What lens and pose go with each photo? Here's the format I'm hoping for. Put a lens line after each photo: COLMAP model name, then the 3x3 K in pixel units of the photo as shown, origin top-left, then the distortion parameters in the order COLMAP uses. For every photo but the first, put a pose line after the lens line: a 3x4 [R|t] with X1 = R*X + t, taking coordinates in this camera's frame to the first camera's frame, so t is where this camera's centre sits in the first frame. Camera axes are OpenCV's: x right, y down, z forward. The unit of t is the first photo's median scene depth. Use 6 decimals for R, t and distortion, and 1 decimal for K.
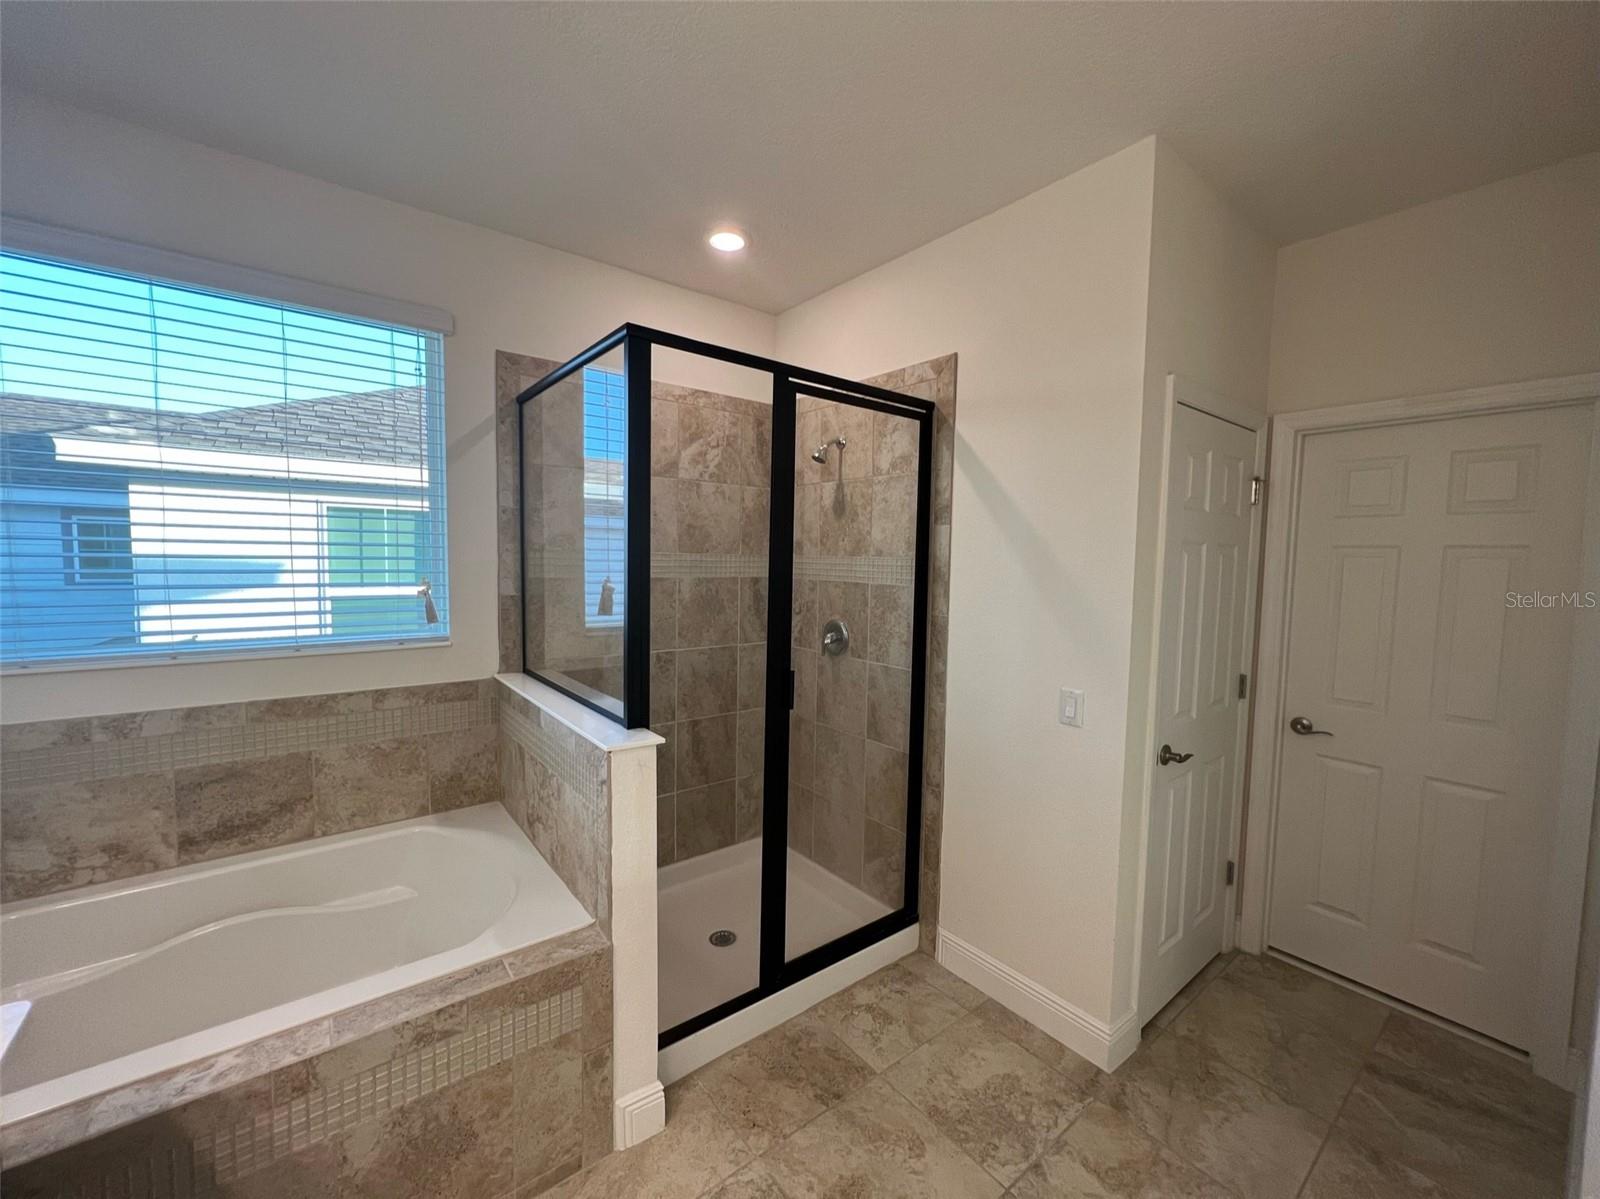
lens RADIAL K [[642.3, 0, 799.2], [0, 642.3, 599.3], [0, 0, 1]] dist [-0.000836, 0.000703]
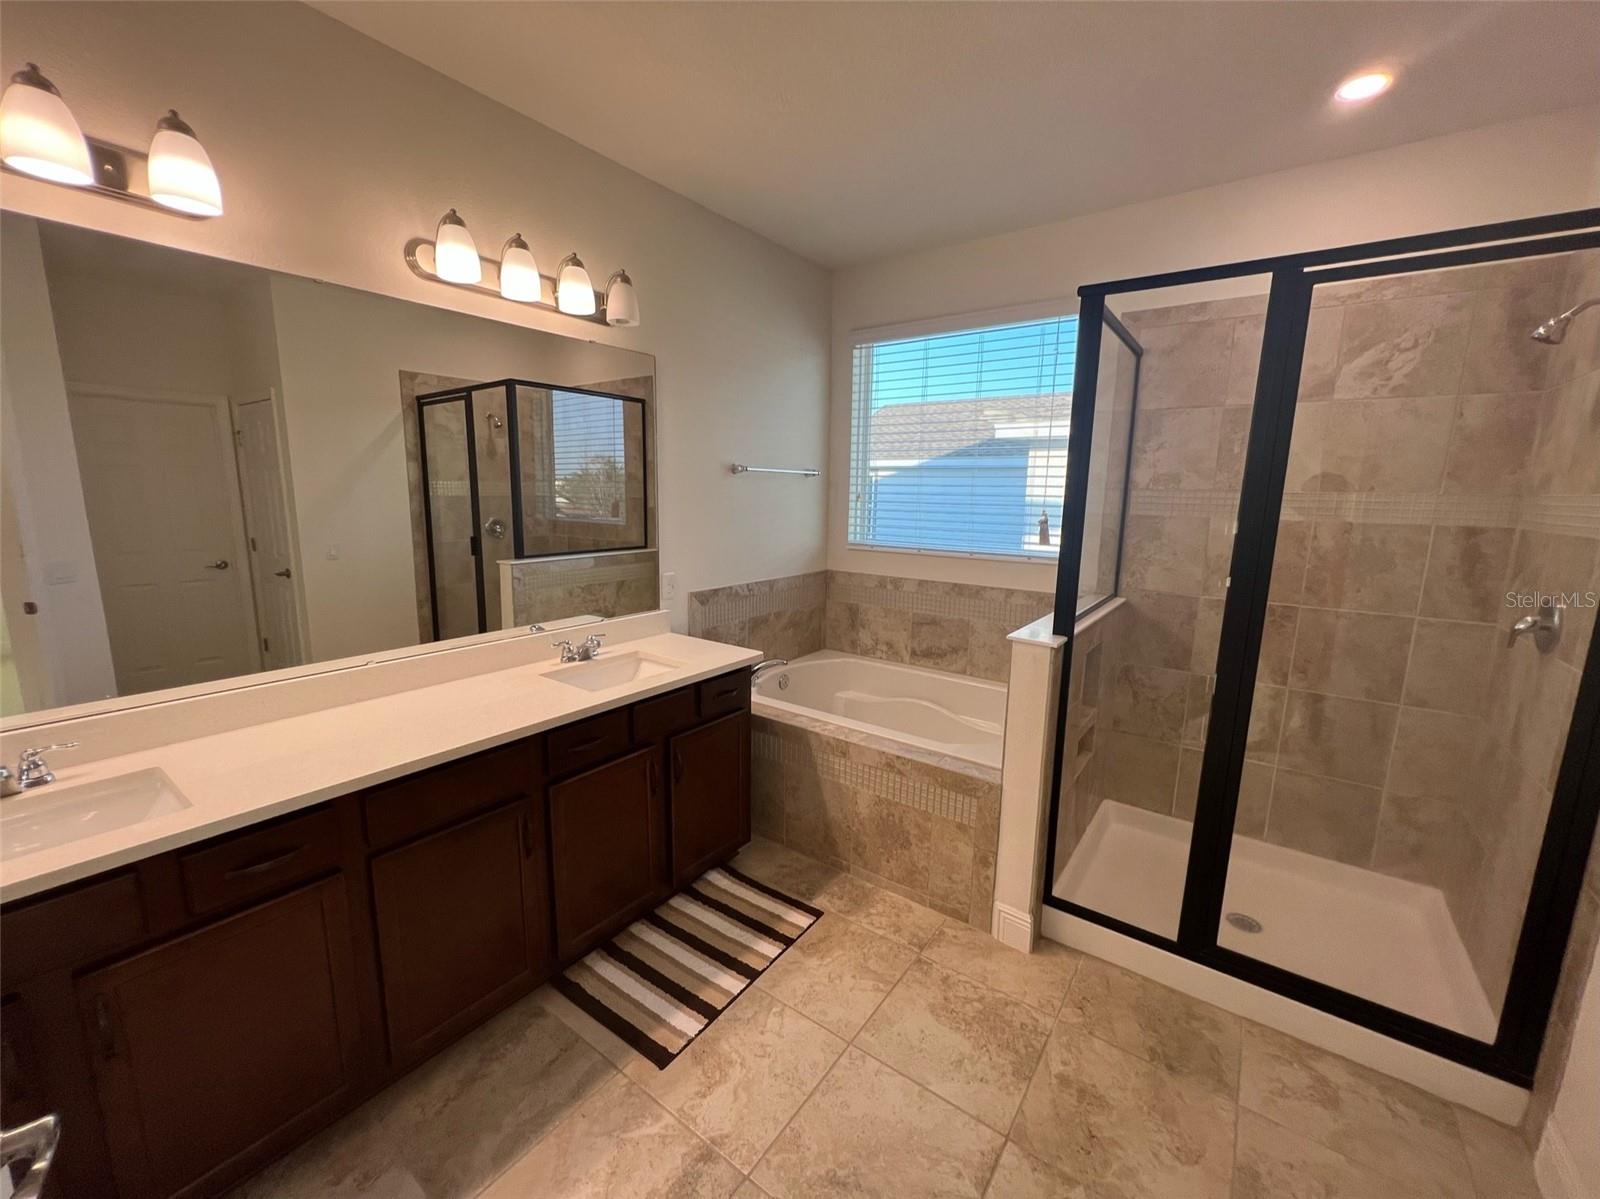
lens RADIAL K [[642.3, 0, 797.7], [0, 642.3, 600.0], [0, 0, 1]] dist [-0.000836, 0.000703]
pose [[0.269327, 0.151199, -0.951106, 0.646618], [-0.078810, 0.987746, 0.134707, 0.012021], [0.959819, 0.038677, 0.277942, 0.171967]]
